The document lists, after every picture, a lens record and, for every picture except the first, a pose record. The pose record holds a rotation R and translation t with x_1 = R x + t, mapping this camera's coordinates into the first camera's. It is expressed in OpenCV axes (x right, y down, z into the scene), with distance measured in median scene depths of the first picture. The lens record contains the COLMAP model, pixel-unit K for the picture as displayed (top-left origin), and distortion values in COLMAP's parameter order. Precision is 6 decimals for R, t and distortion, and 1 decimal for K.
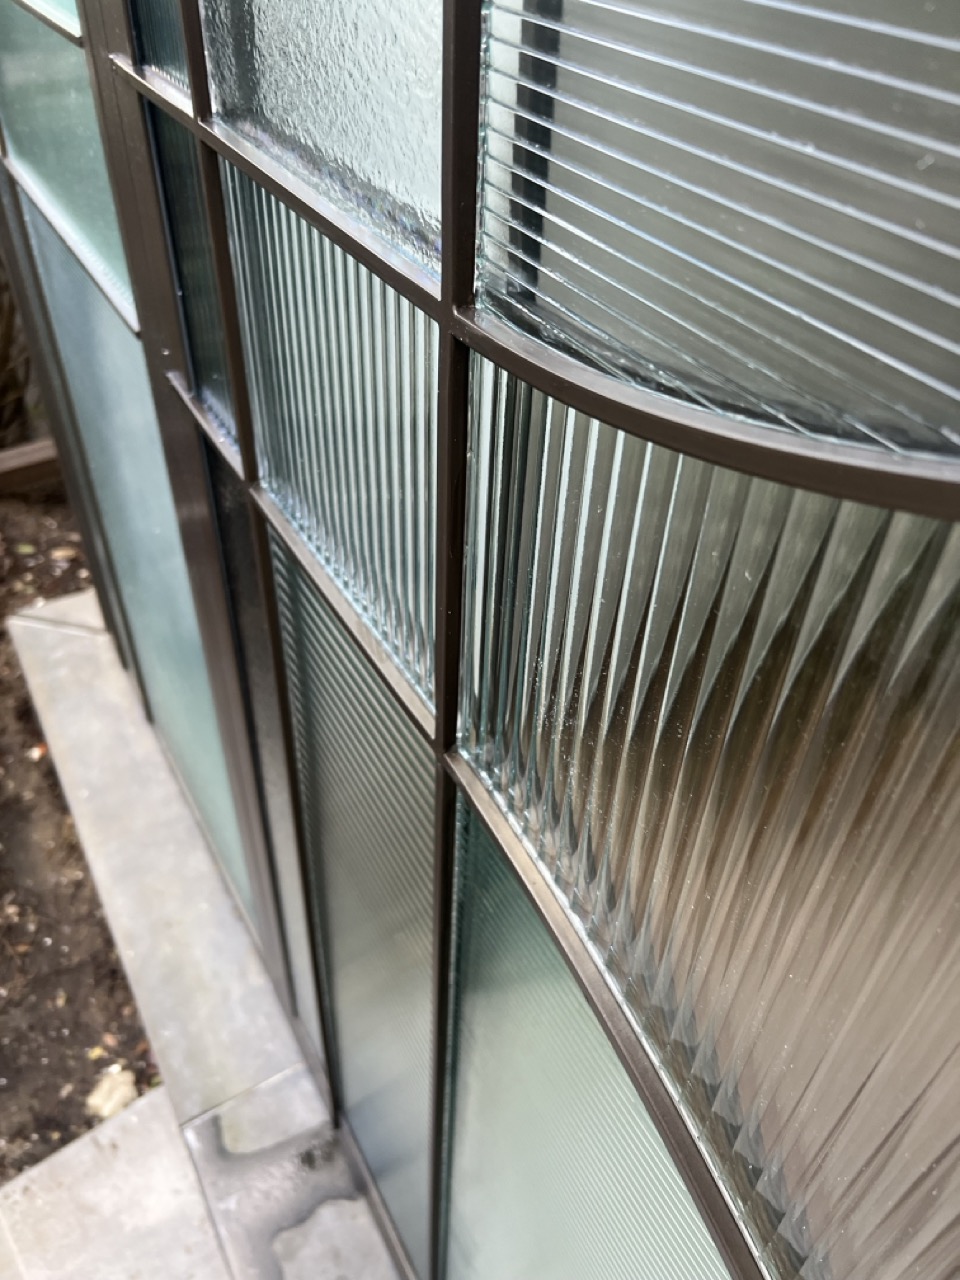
lens RADIAL K [[970.1, 0, 480.0], [0, 970.1, 640.0], [0, 0, 1]] dist [0.058743, -0.060732]
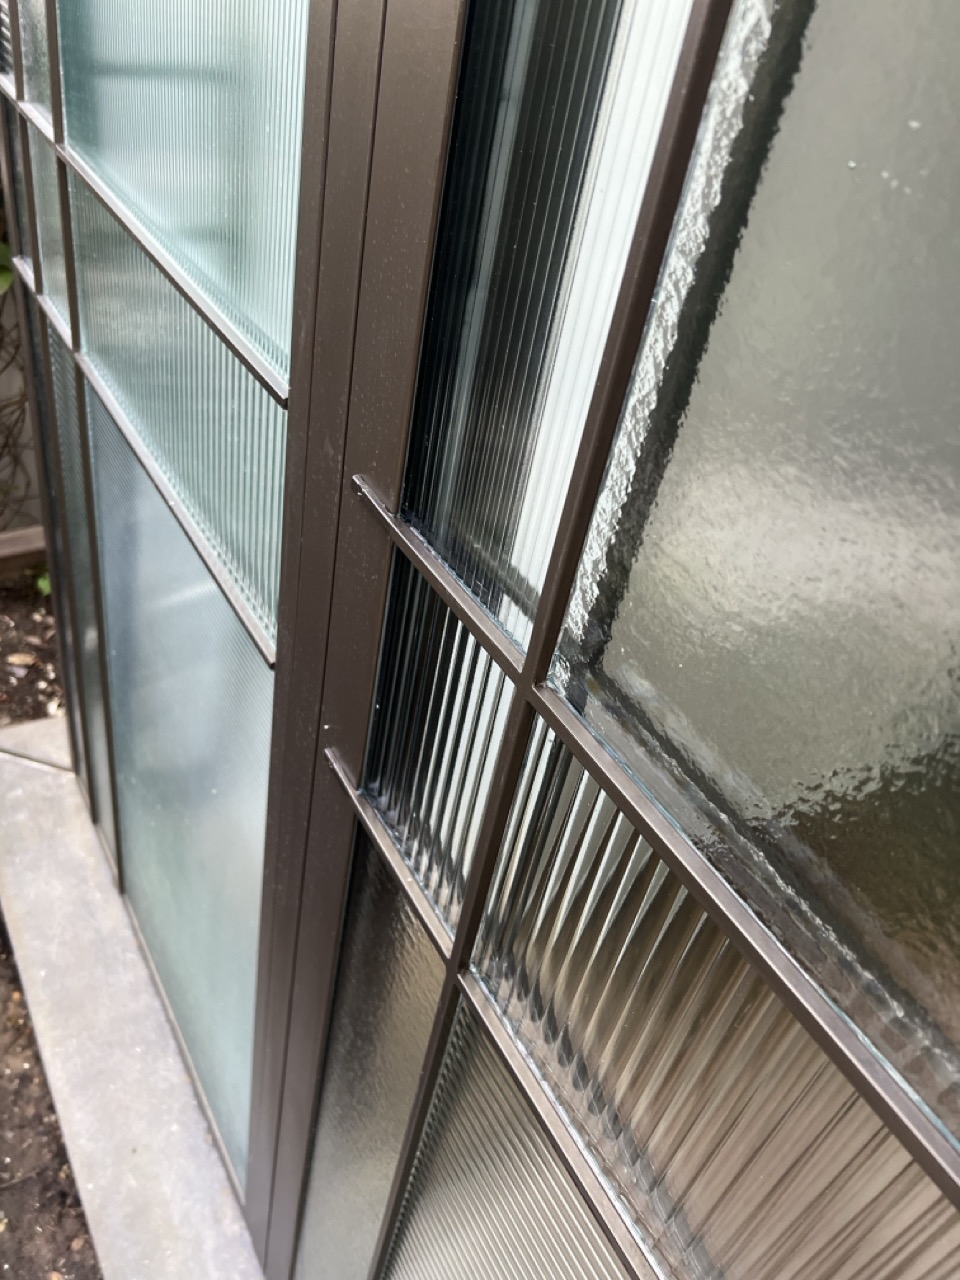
lens RADIAL K [[970.1, 0, 480.0], [0, 970.1, 640.0], [0, 0, 1]] dist [0.058743, -0.060732]
pose [[0.991044, 0.092855, 0.095964, -0.129395], [-0.089526, 0.995242, -0.038443, -0.165128], [-0.099077, 0.029508, 0.994642, 0.052818]]
